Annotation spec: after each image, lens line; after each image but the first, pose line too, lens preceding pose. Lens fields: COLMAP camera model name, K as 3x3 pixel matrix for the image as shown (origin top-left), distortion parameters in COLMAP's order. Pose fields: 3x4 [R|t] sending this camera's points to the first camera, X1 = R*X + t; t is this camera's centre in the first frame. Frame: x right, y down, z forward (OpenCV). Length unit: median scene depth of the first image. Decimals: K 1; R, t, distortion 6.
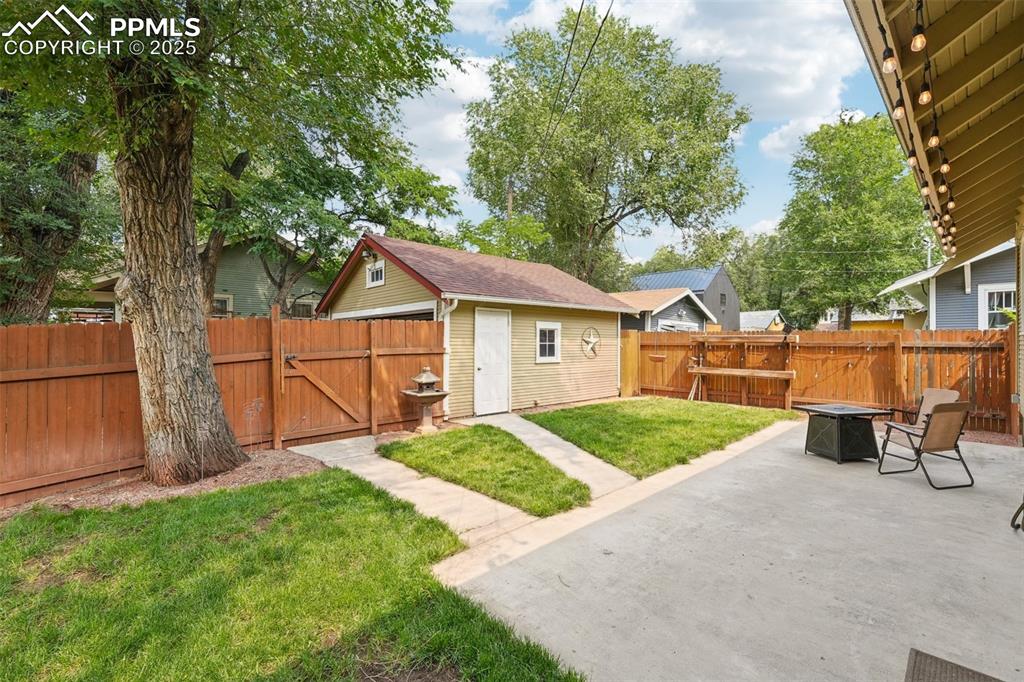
lens RADIAL K [[439.5, 0, 518.1], [0, 439.5, 339.5], [0, 0, 1]] dist [-0.002331, 0.000345]
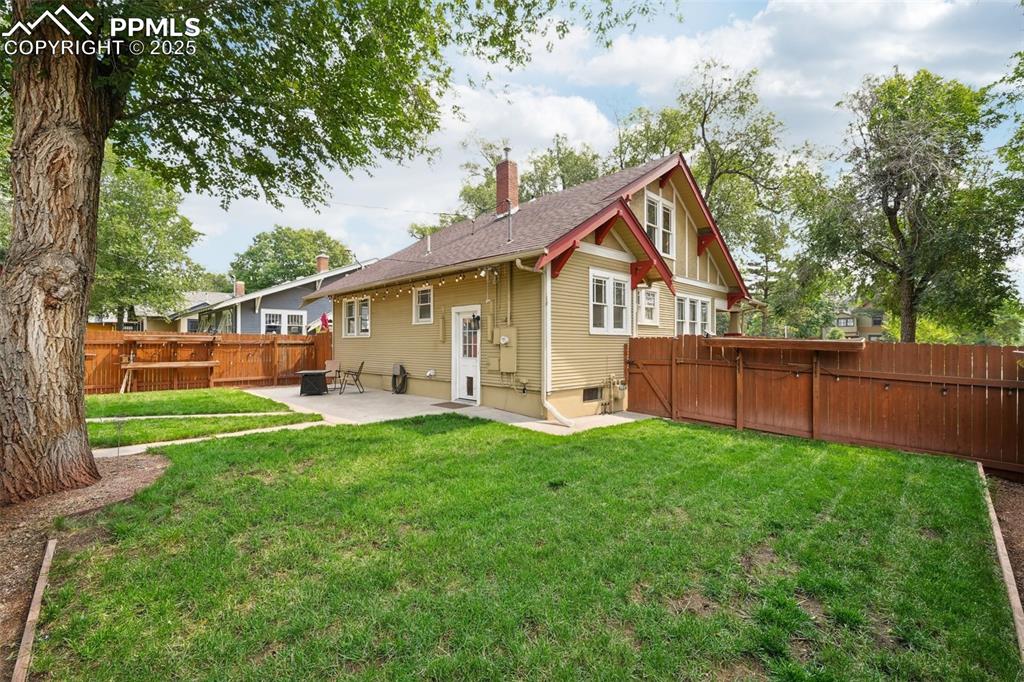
lens RADIAL K [[439.5, 0, 514.9], [0, 439.5, 343.9], [0, 0, 1]] dist [-0.002331, 0.000345]
pose [[-0.037974, -0.001380, 0.999278, -0.803258], [-0.002187, 0.999997, 0.001298, 0.011092], [-0.999276, -0.002136, -0.037977, 0.063919]]
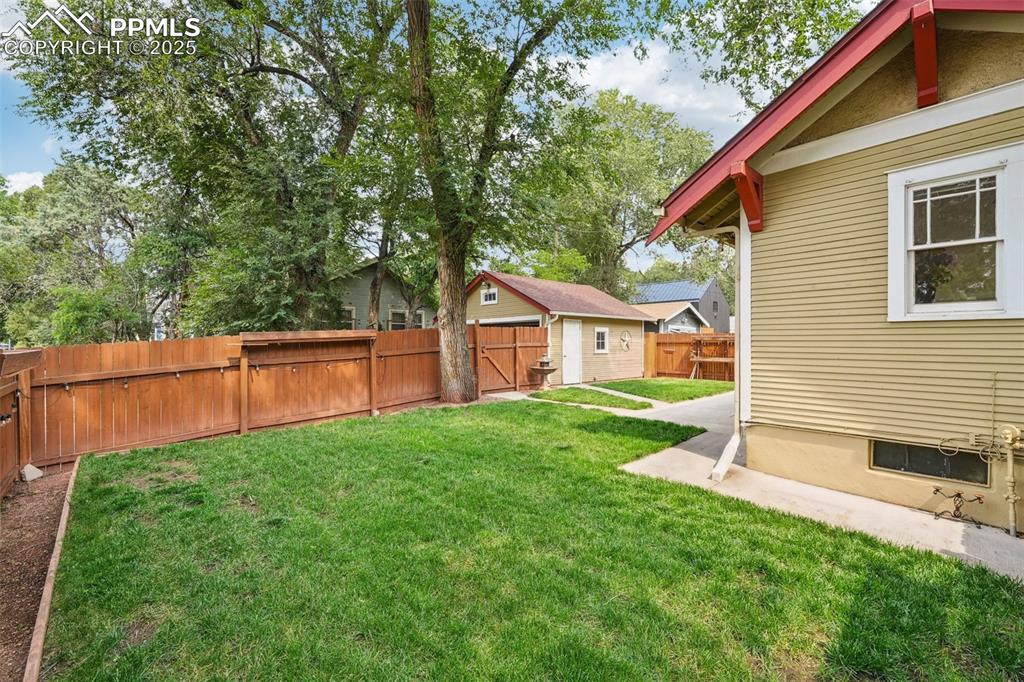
lens RADIAL K [[439.5, 0, 511.4], [0, 439.5, 344.1], [0, 0, 1]] dist [-0.002331, 0.000345]
pose [[1.000000, -0.000300, -0.000909, -0.240257], [0.000305, 0.999983, 0.005810, 0.010647], [0.000907, -0.005810, 0.999983, -0.543521]]
